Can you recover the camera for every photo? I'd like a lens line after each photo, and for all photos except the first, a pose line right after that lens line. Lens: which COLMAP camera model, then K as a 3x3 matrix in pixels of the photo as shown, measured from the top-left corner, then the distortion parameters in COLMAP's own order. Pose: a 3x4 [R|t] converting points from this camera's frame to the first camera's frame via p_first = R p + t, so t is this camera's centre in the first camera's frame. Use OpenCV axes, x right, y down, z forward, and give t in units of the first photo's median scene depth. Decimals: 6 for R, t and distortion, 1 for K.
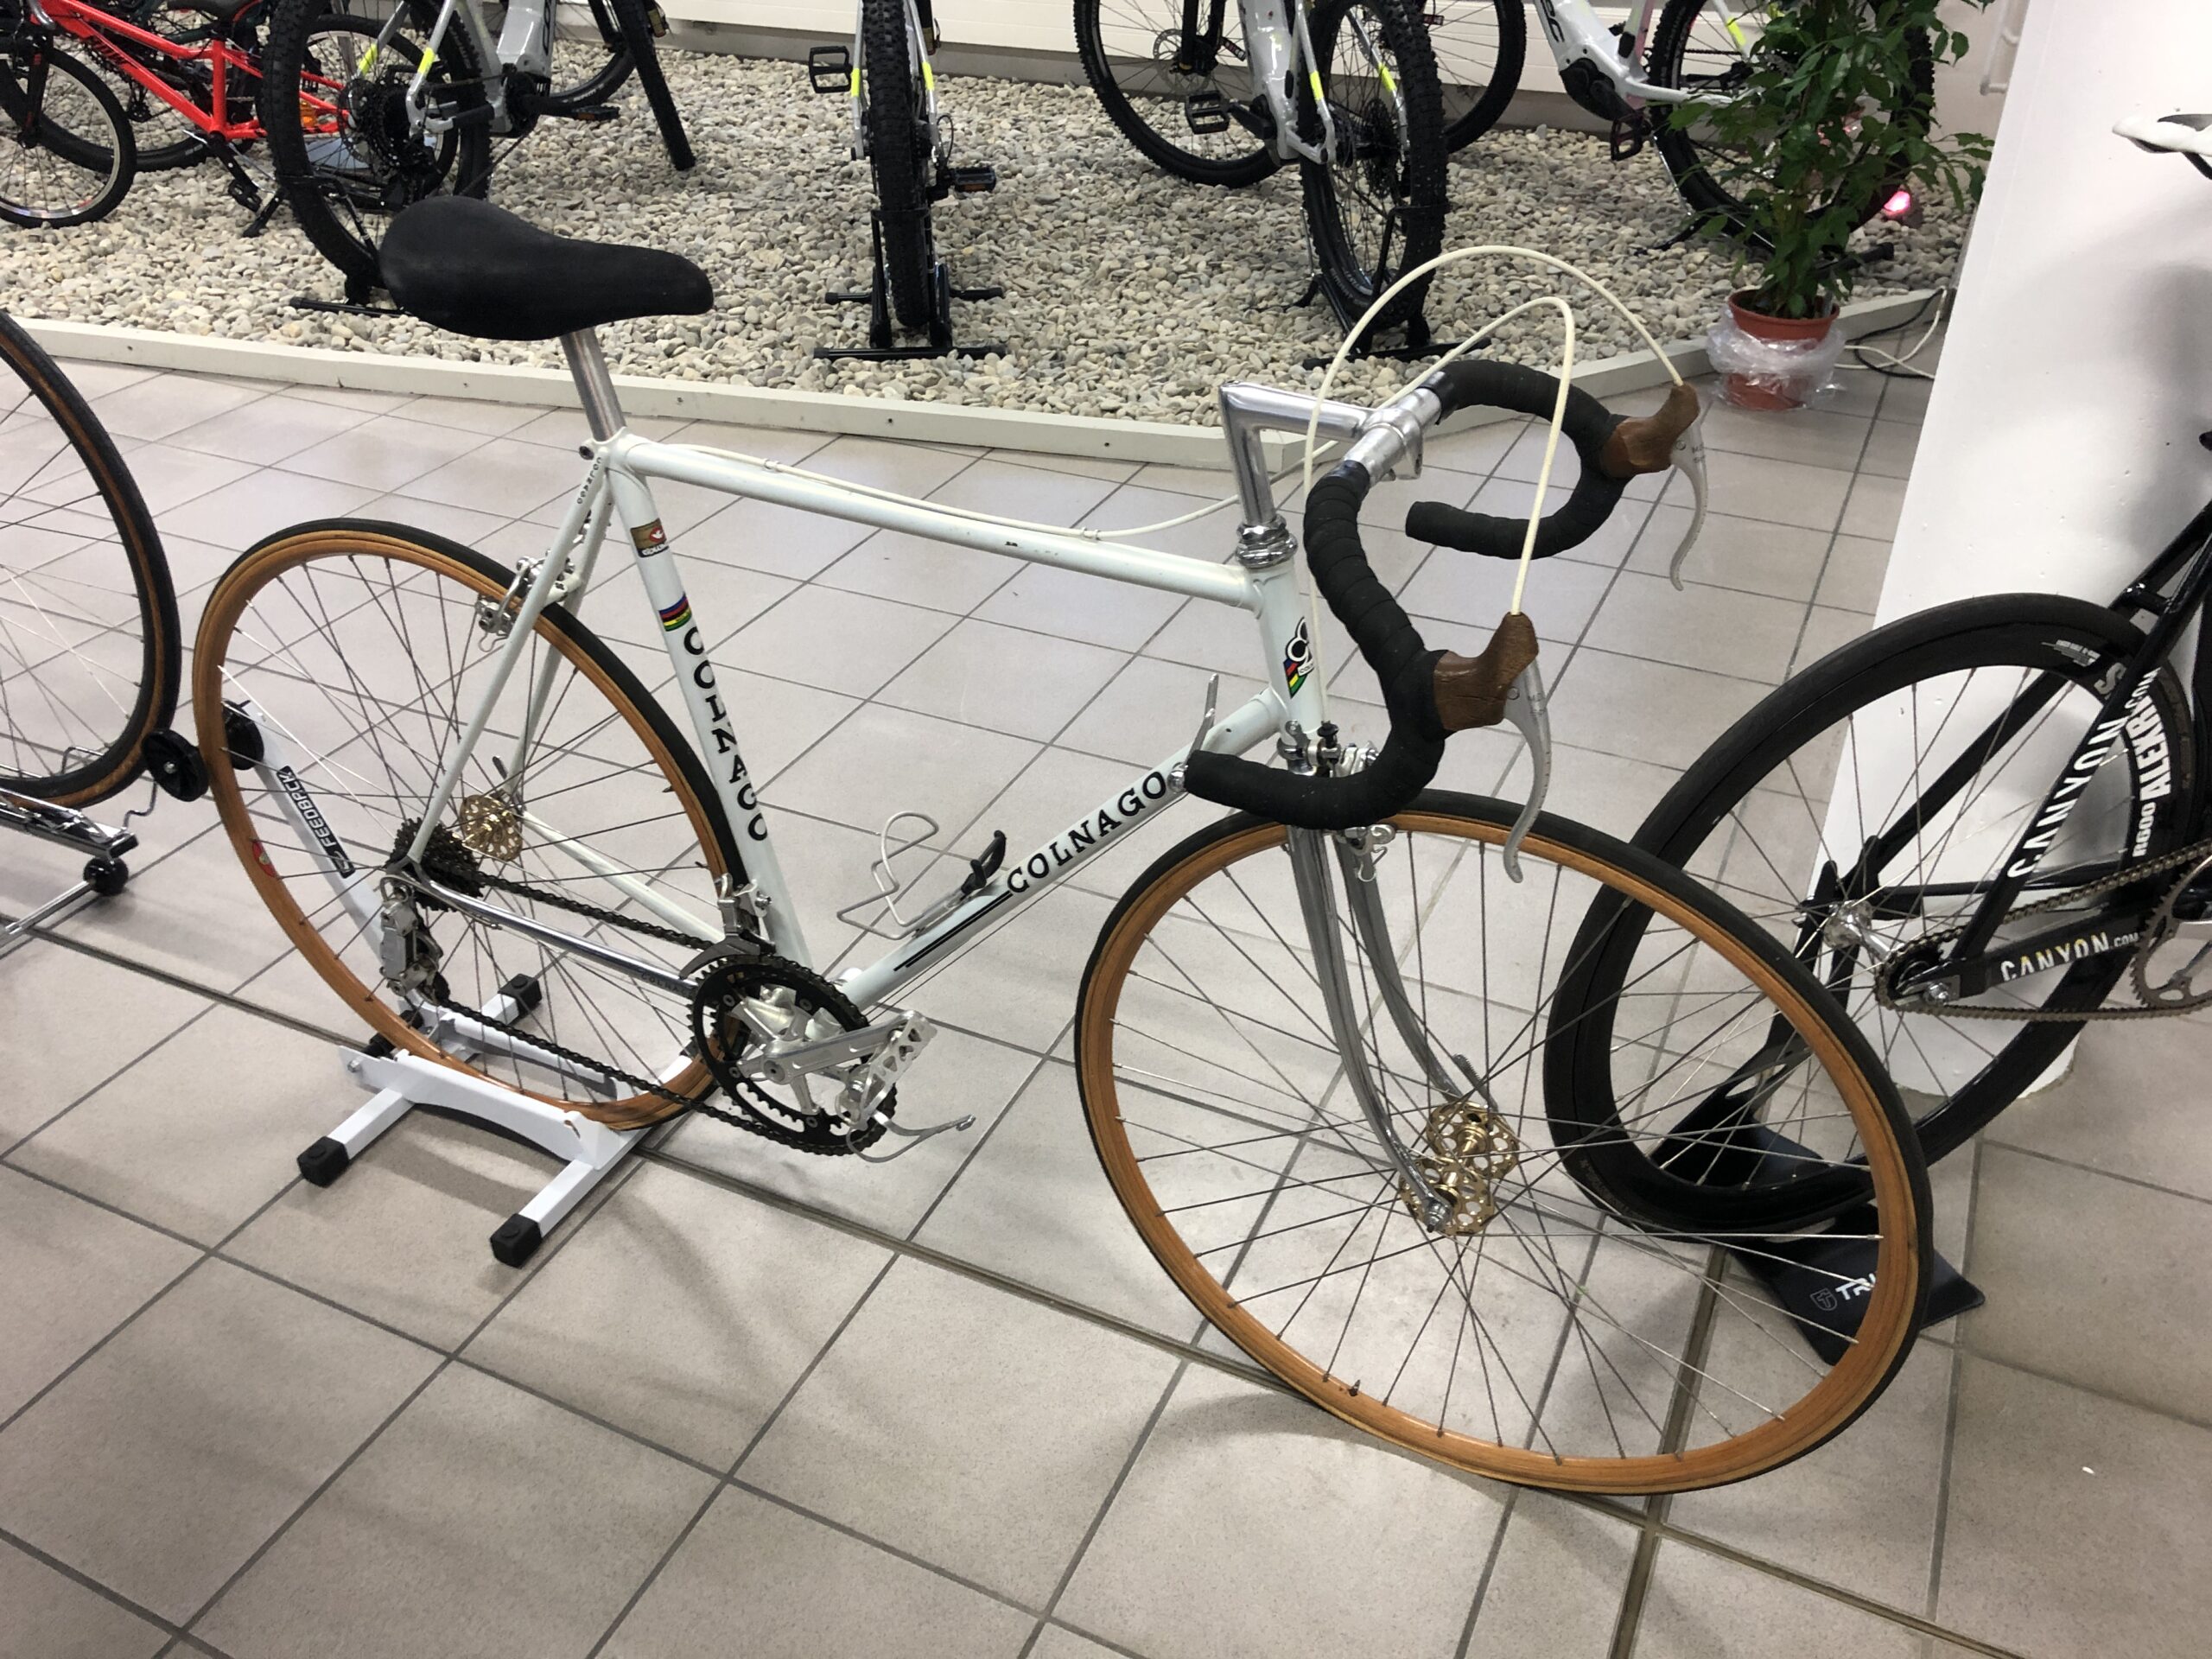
lens RADIAL K [[1783.8, 0, 1106.0], [0, 1783.8, 829.5], [0, 0, 1]] dist [-0.005288, -0.003857]
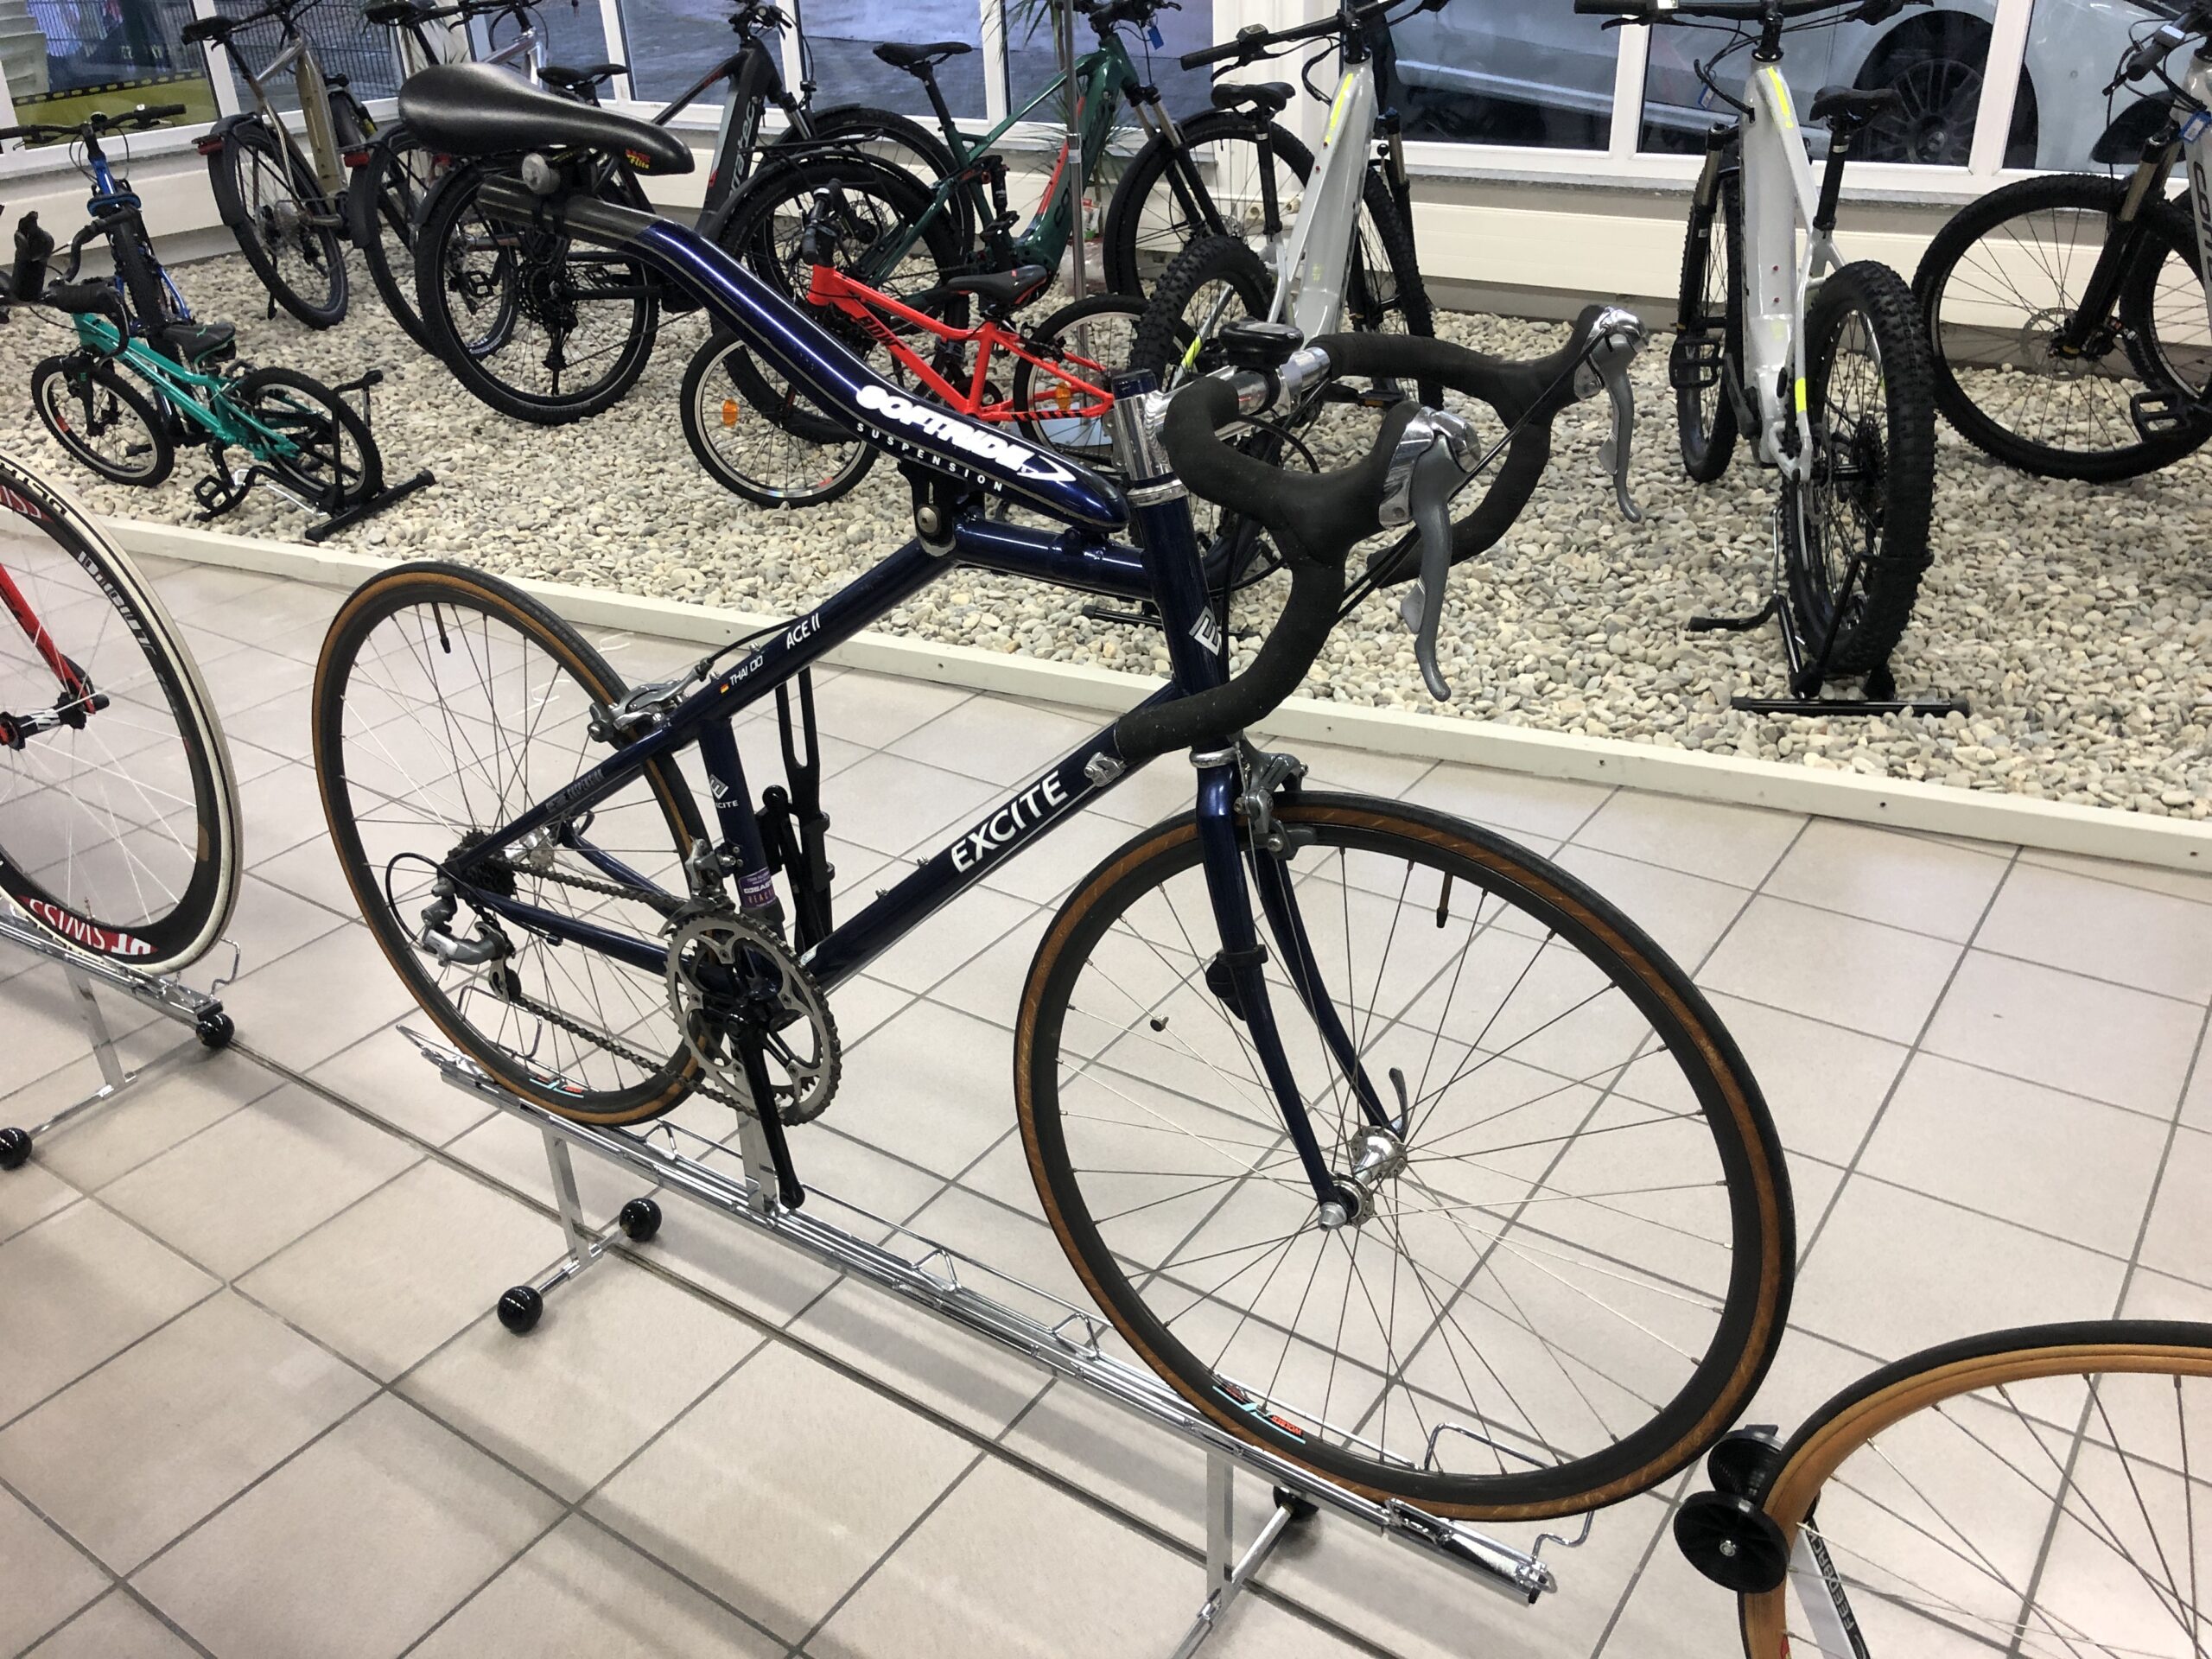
lens RADIAL K [[1835.5, 0, 1106.0], [0, 1835.5, 829.5], [0, 0, 1]] dist [0.009857, 0.003734]
pose [[0.985128, 0.058312, -0.161622, -0.300780], [-0.075894, 0.991590, -0.104833, -0.099548], [0.154150, 0.115540, 0.981269, 0.141159]]
